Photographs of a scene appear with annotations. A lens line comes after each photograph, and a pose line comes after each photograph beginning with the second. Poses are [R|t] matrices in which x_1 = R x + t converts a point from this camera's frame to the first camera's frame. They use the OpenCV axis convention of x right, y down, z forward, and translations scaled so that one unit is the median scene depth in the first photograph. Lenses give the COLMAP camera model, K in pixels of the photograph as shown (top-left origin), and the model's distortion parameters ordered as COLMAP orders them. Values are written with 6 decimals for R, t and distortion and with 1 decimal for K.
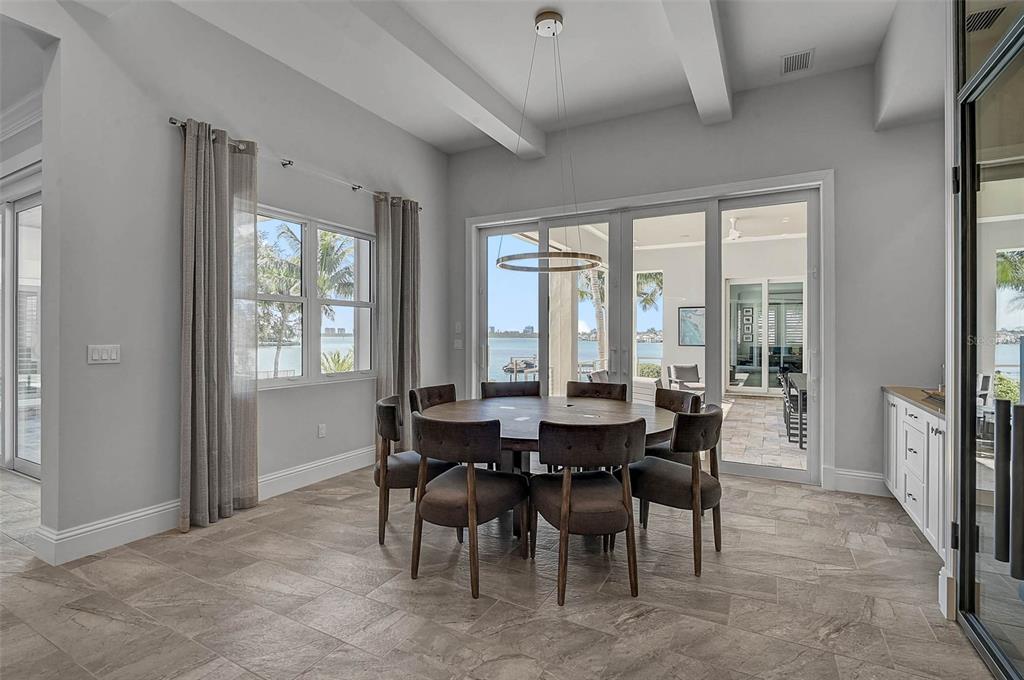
lens RADIAL K [[478.0, 0, 514.0], [0, 478.0, 335.5], [0, 0, 1]] dist [-0.010733, -0.000142]
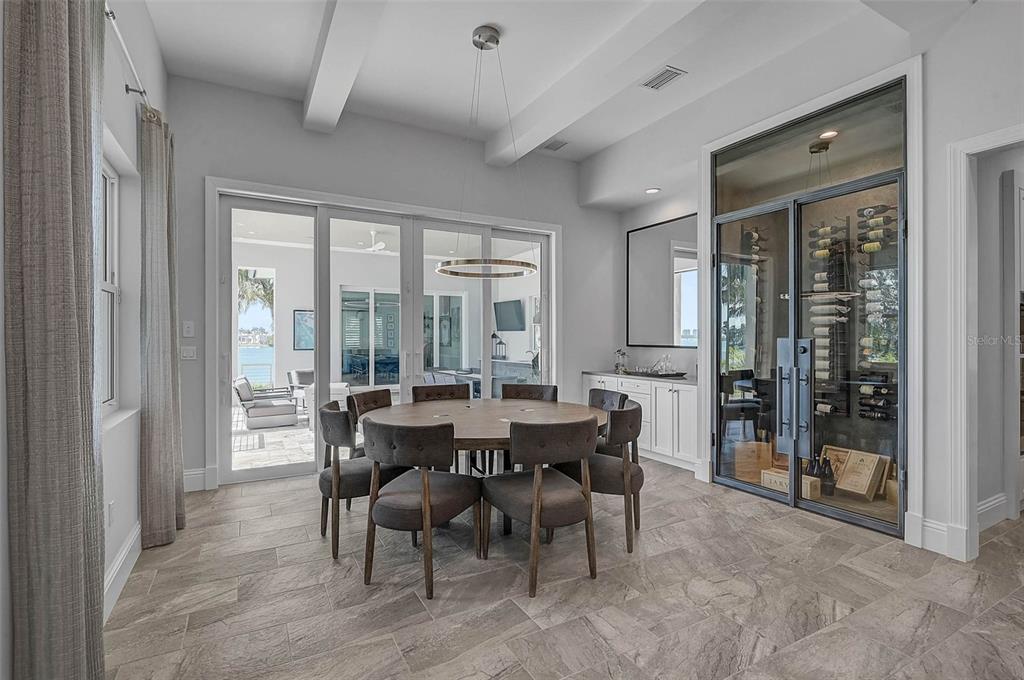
lens RADIAL K [[478.0, 0, 514.0], [0, 478.0, 335.5], [0, 0, 1]] dist [-0.010733, -0.000142]
pose [[0.542156, 0.005196, 0.840262, -0.524304], [0.001484, 0.999973, -0.007141, -0.000078], [-0.840277, 0.005119, 0.542134, 0.264333]]
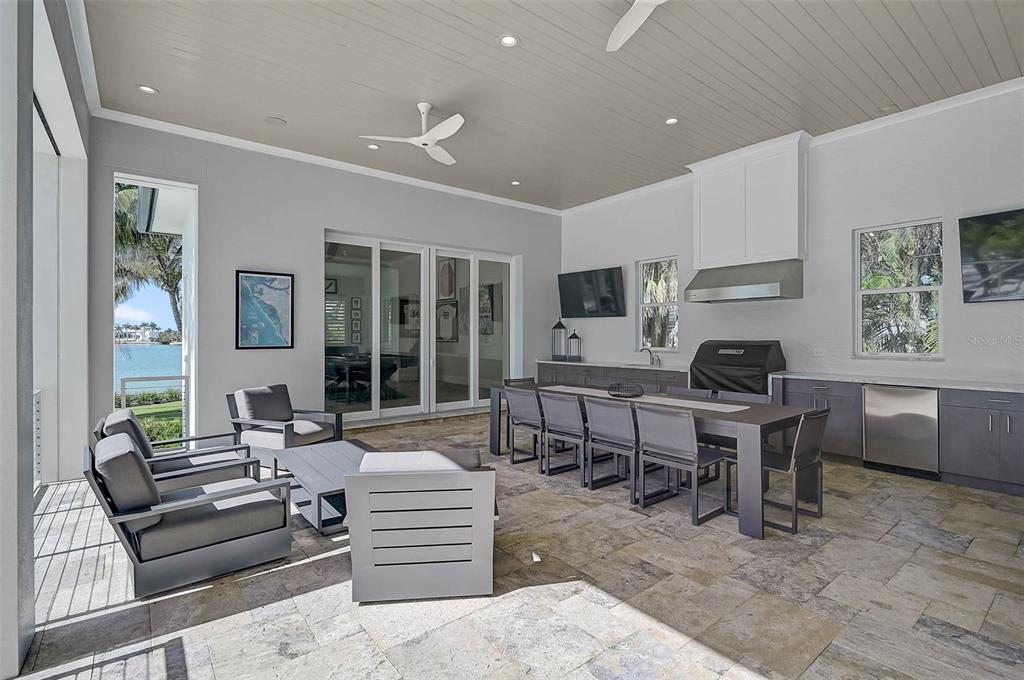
lens RADIAL K [[478.0, 0, 514.0], [0, 478.0, 335.5], [0, 0, 1]] dist [-0.010733, -0.000142]
pose [[0.398319, -0.000391, 0.917247, 0.028272], [0.000504, 1.000000, 0.000207, 0.018871], [-0.917247, 0.000380, 0.398319, 1.305369]]
